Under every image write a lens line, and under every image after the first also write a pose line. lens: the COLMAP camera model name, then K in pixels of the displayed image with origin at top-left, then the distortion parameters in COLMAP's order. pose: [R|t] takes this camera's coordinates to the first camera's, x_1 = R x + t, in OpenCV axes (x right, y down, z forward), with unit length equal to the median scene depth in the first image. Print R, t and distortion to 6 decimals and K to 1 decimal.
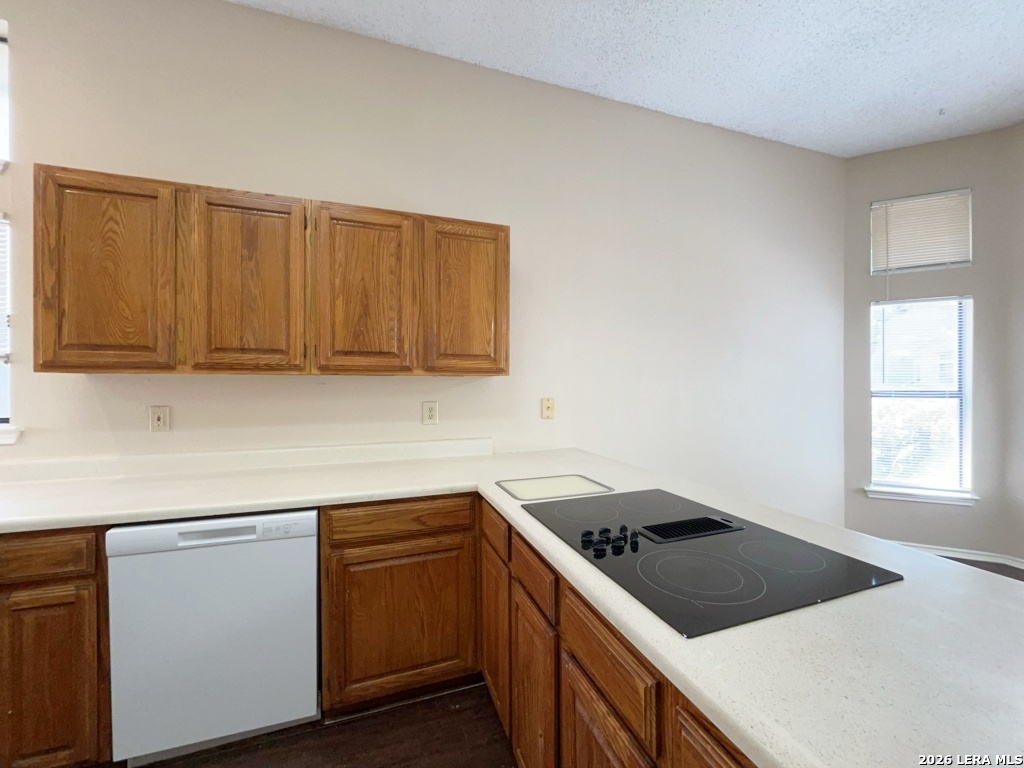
lens RADIAL K [[414.1, 0, 515.7], [0, 414.1, 384.0], [0, 0, 1]] dist [-0.002039, -0.000458]
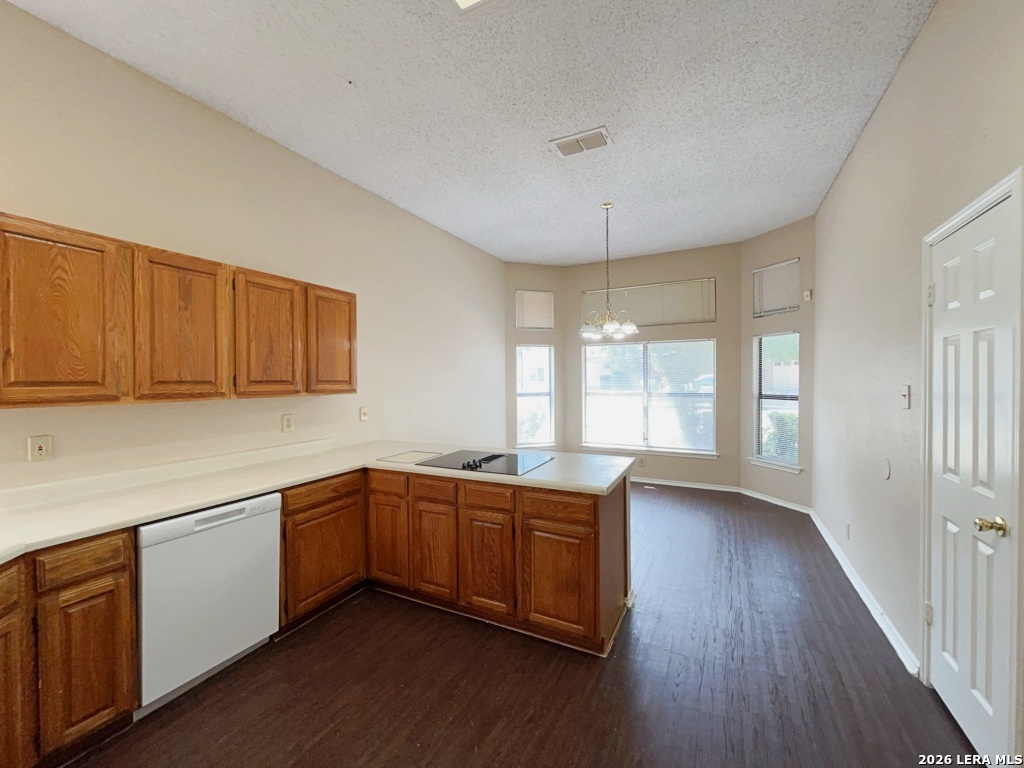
lens RADIAL K [[414.1, 0, 515.7], [0, 414.1, 384.0], [0, 0, 1]] dist [-0.002039, -0.000458]
pose [[0.716877, -0.012173, 0.697094, -0.801333], [0.008603, 0.999926, 0.008614, -0.079052], [-0.697147, -0.000179, 0.716928, -0.585917]]
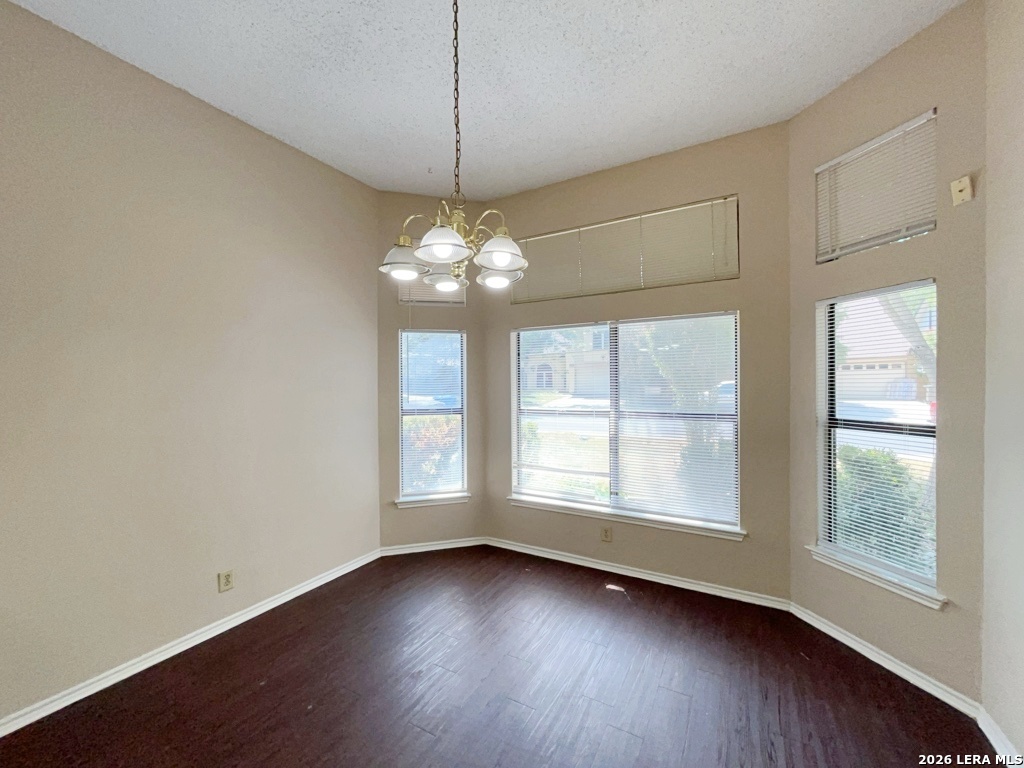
lens RADIAL K [[414.1, 0, 515.7], [0, 414.1, 384.0], [0, 0, 1]] dist [-0.002039, -0.000458]
pose [[0.745100, 0.000339, 0.666953, 0.703231], [0.006162, 0.999954, -0.007393, -0.082668], [-0.666925, 0.009618, 0.745063, -0.030148]]
